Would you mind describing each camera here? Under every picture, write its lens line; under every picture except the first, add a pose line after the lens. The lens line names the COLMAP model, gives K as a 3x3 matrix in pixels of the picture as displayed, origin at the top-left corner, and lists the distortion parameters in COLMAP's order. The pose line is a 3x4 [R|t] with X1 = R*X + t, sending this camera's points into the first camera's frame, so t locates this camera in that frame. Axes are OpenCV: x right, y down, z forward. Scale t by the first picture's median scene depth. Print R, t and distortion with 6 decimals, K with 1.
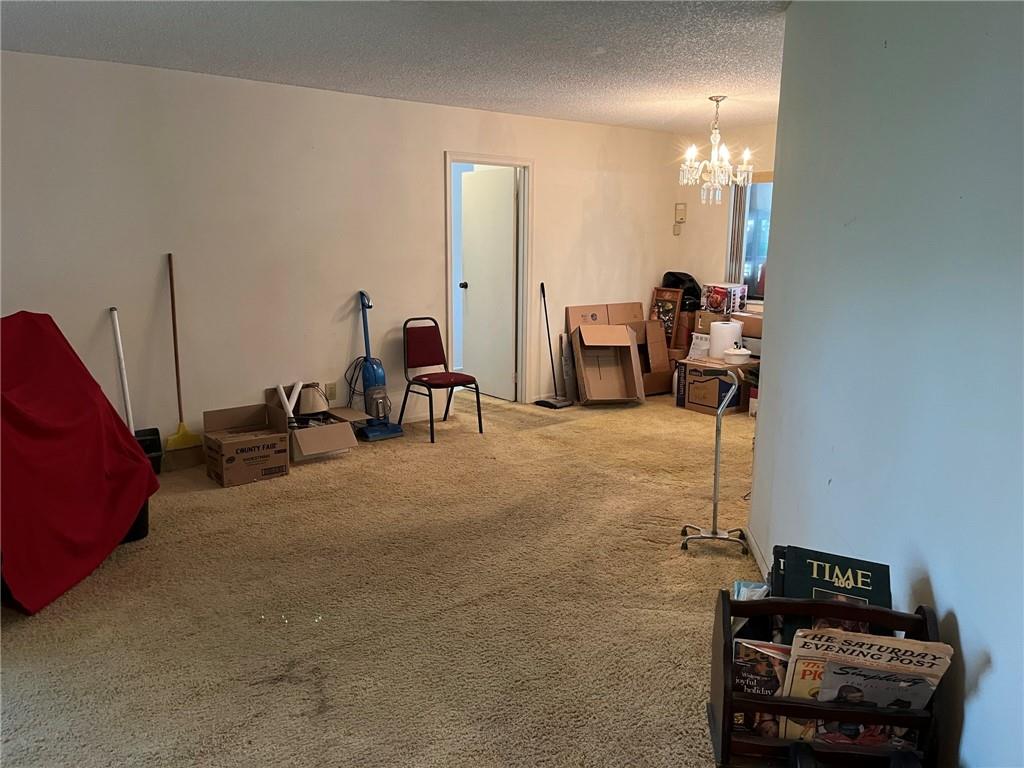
lens RADIAL K [[770.9, 0, 507.4], [0, 770.9, 375.5], [0, 0, 1]] dist [0.082261, -0.112611]
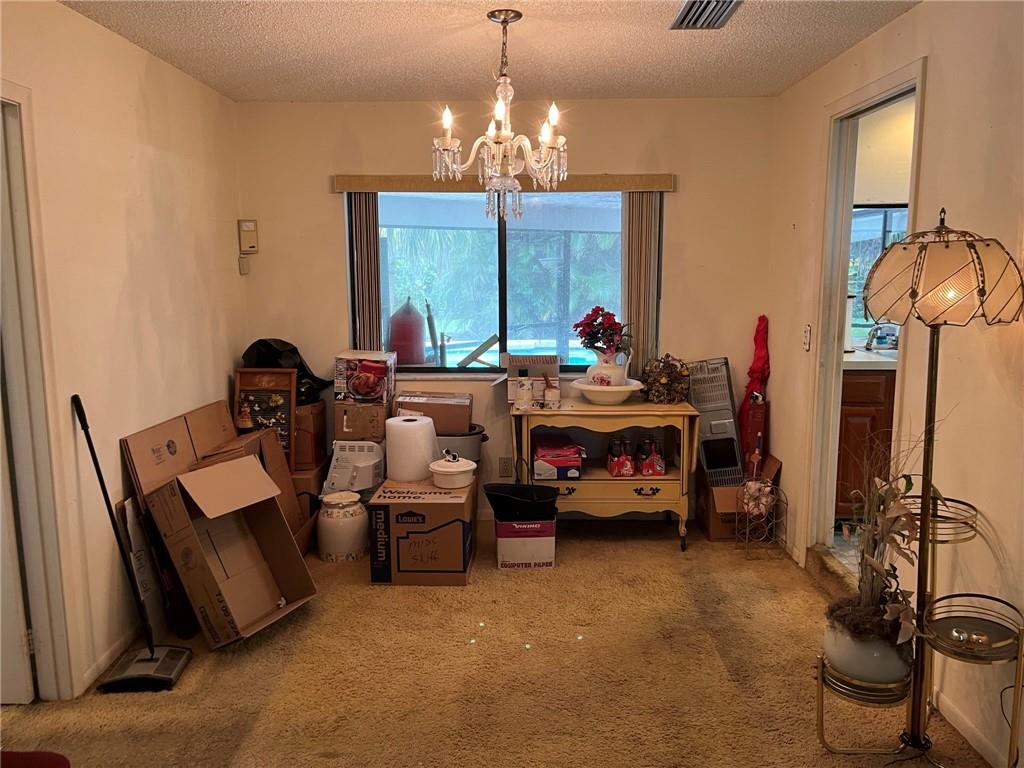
lens RADIAL K [[770.9, 0, 507.4], [0, 770.9, 375.5], [0, 0, 1]] dist [0.082261, -0.112611]
pose [[0.626166, -0.117634, 0.770764, -0.123670], [0.149180, 0.988365, 0.029652, -0.103878], [-0.765285, 0.096415, 0.636430, 0.536805]]
